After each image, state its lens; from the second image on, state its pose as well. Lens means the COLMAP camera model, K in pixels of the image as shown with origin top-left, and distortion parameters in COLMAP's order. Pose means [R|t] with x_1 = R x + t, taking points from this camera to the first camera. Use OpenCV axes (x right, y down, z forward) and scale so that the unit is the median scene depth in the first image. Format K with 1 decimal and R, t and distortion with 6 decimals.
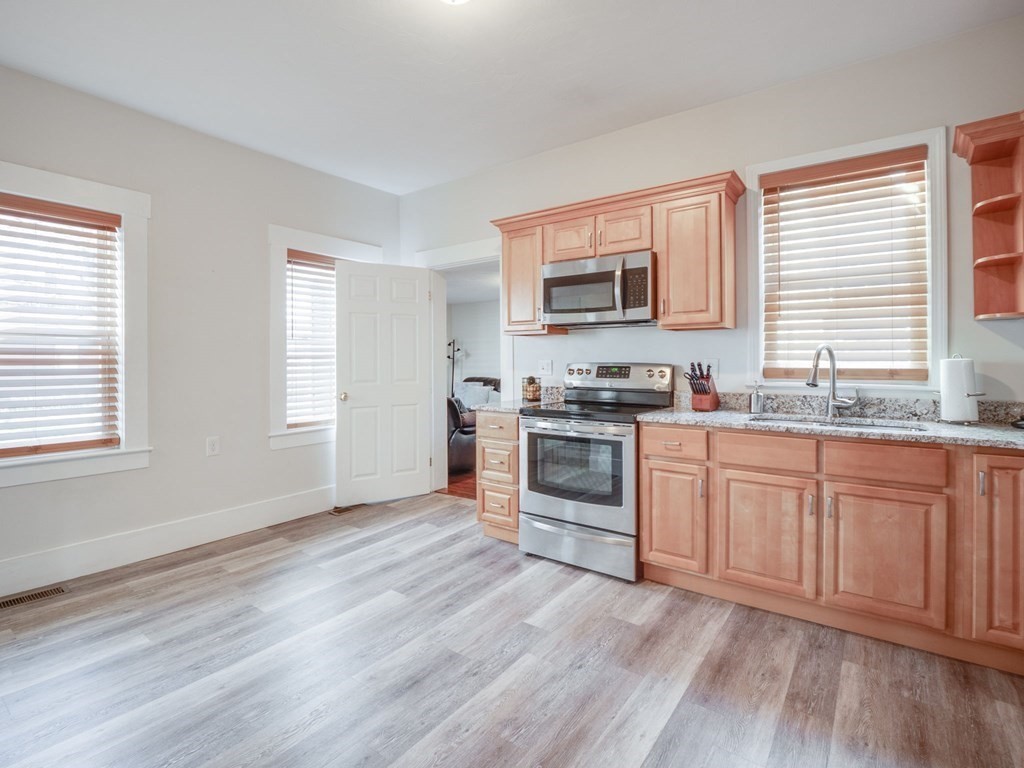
lens RADIAL K [[505.1, 0, 503.4], [0, 505.1, 362.3], [0, 0, 1]] dist [-0.012901, -0.001124]
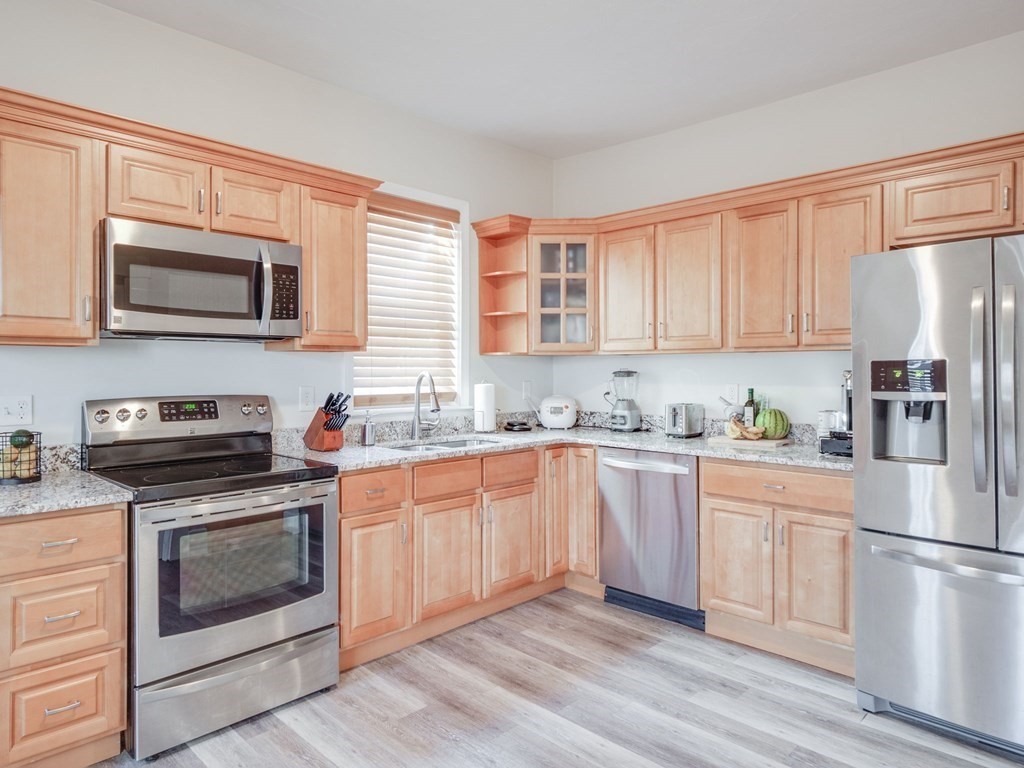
lens RADIAL K [[657.3, 0, 502.3], [0, 657.3, 373.2], [0, 0, 1]] dist [-0.005941, 0.003121]
pose [[0.128166, -0.005564, 0.991737, -0.715797], [0.005749, 0.999972, 0.004867, -0.038620], [-0.991736, 0.005078, 0.128194, 0.643439]]
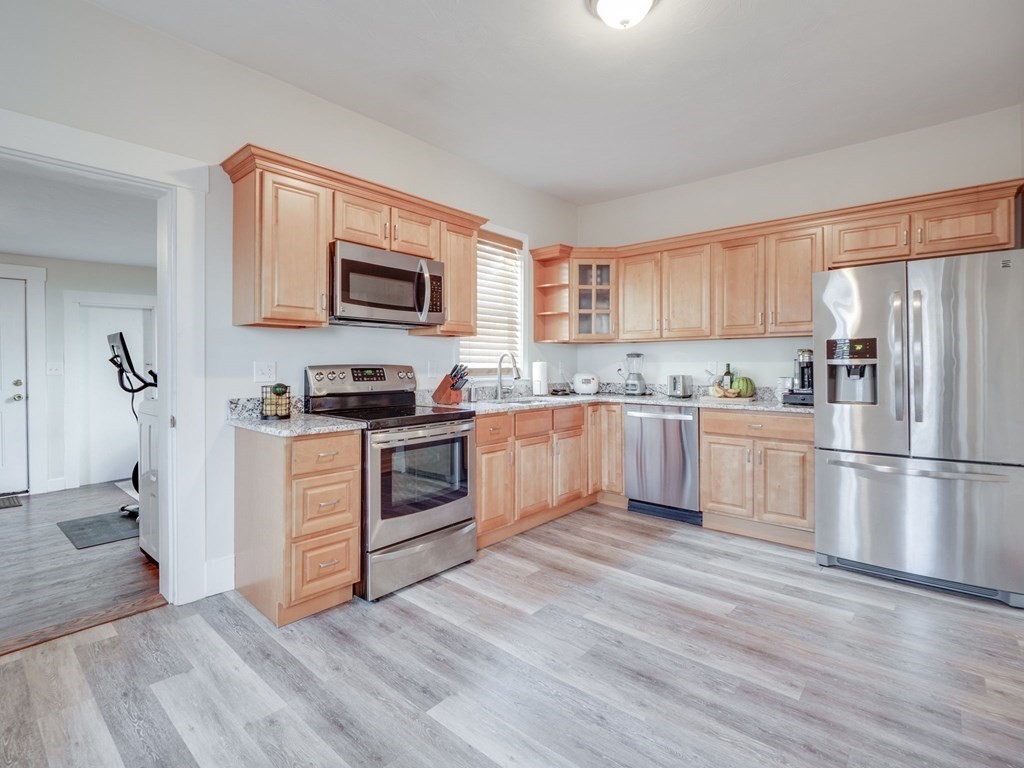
lens RADIAL K [[503.0, 0, 503.1], [0, 503.0, 367.7], [0, 0, 1]] dist [-0.010675, -0.001668]
pose [[0.075153, -0.004057, 0.997164, -0.886449], [0.005418, 0.999979, 0.003660, 0.005914], [-0.997157, 0.005127, 0.075173, 0.879466]]
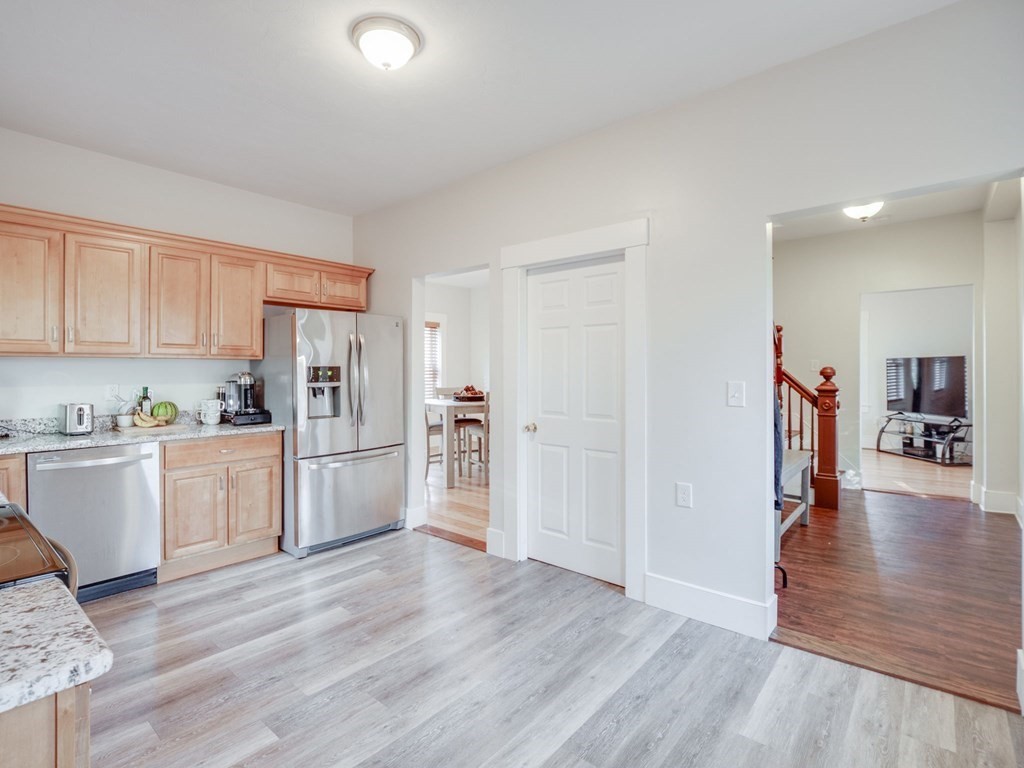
lens RADIAL K [[503.0, 0, 503.1], [0, 503.0, 367.7], [0, 0, 1]] dist [-0.010675, -0.001668]
pose [[-0.998054, 0.004178, 0.062214, -0.313400], [0.003957, 0.999985, -0.003679, -0.038896], [-0.062228, -0.003425, -0.998056, 1.560587]]
